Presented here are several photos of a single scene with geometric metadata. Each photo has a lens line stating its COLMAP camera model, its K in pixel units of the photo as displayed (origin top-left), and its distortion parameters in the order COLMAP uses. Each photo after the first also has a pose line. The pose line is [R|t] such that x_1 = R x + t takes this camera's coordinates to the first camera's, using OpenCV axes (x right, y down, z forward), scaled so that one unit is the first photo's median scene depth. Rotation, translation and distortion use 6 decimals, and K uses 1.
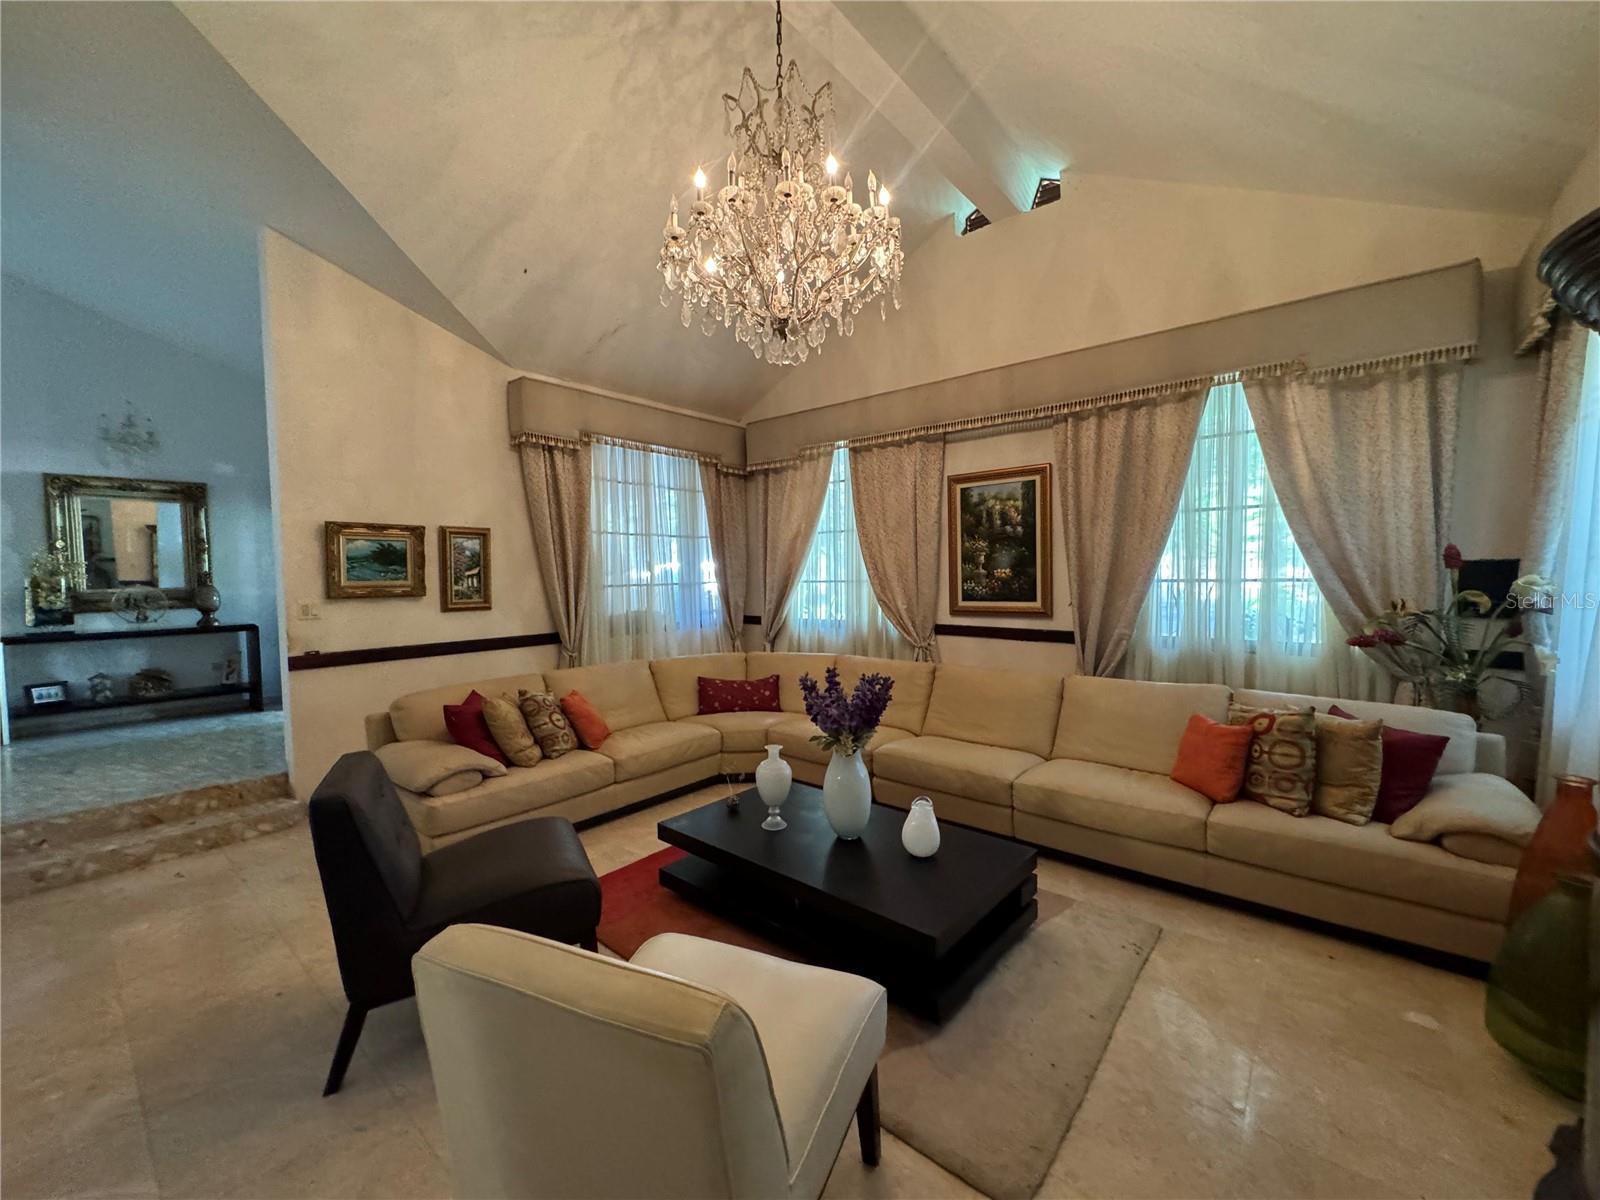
lens RADIAL K [[636.7, 0, 797.5], [0, 636.7, 598.9], [0, 0, 1]] dist [-0.003307, 0.001041]
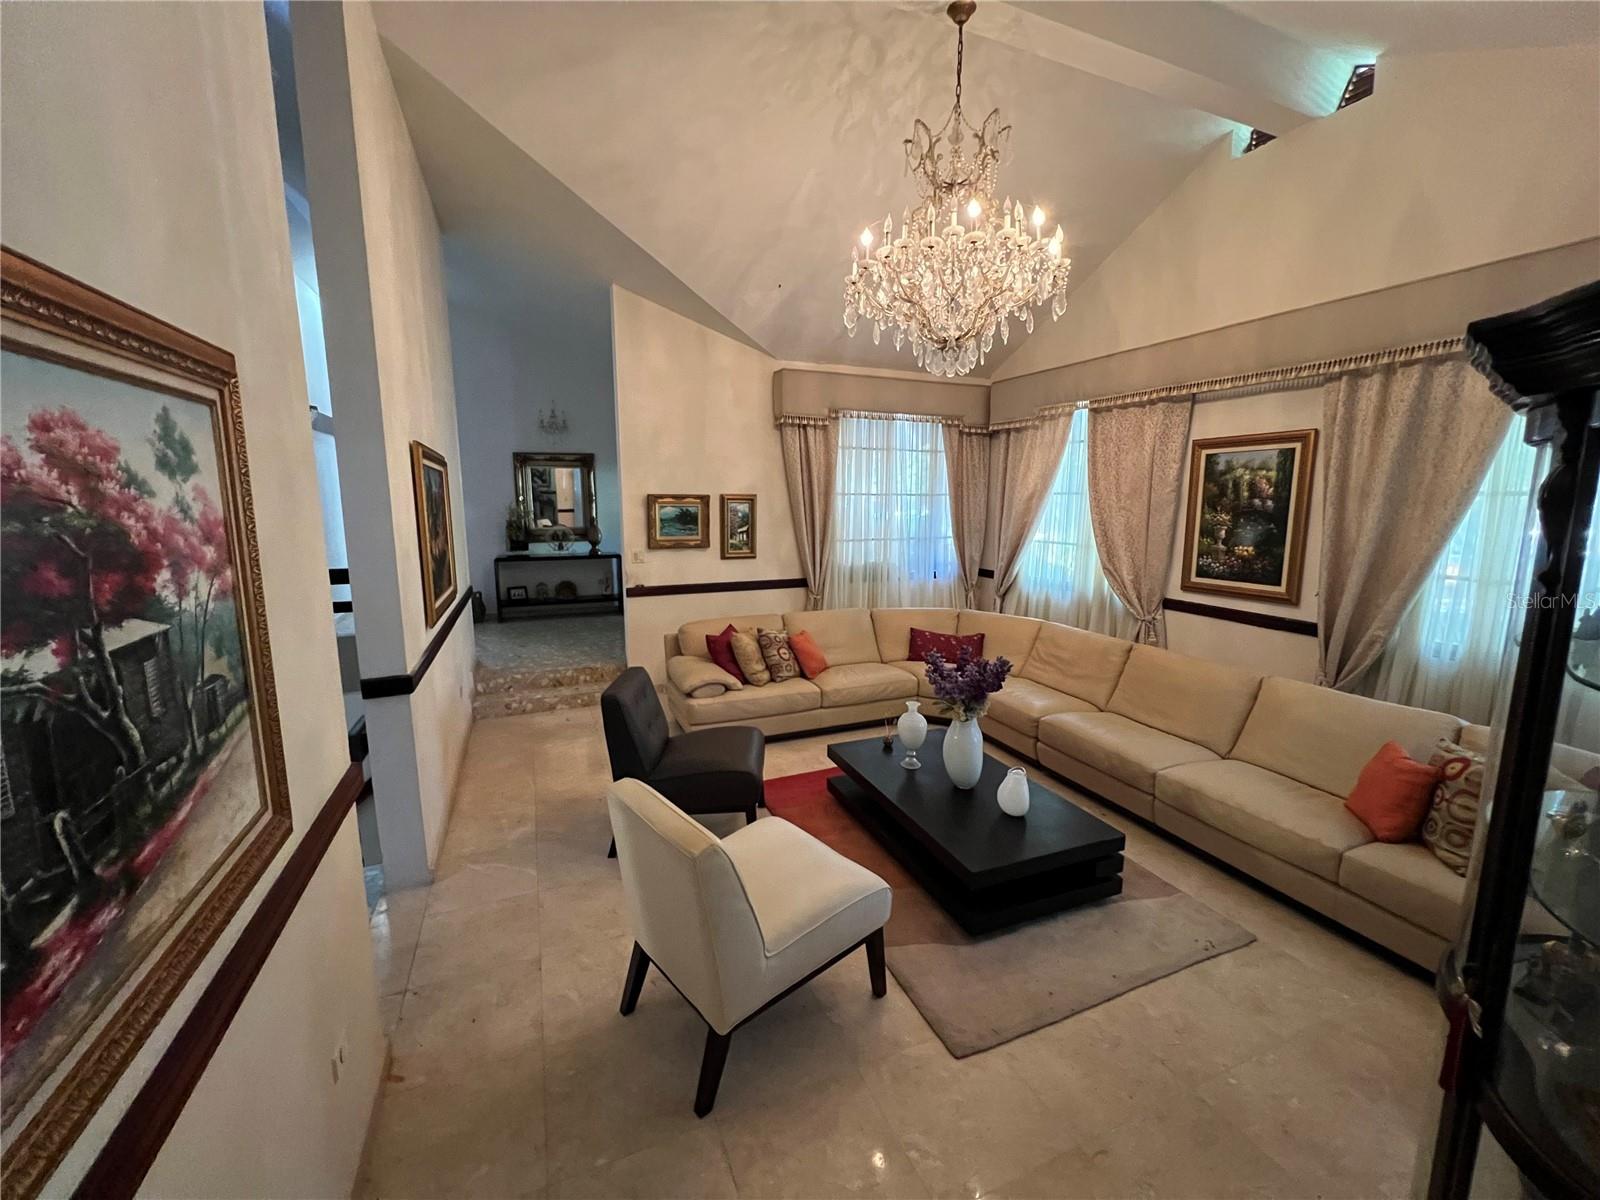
lens RADIAL K [[641.4, 0, 803.2], [0, 641.4, 594.4], [0, 0, 1]] dist [0.000081, 0.000174]
pose [[0.890282, 0.086996, -0.447022, 0.203878], [-0.034778, 0.991706, 0.123735, -0.081278], [0.454079, -0.094612, 0.885924, -0.117496]]
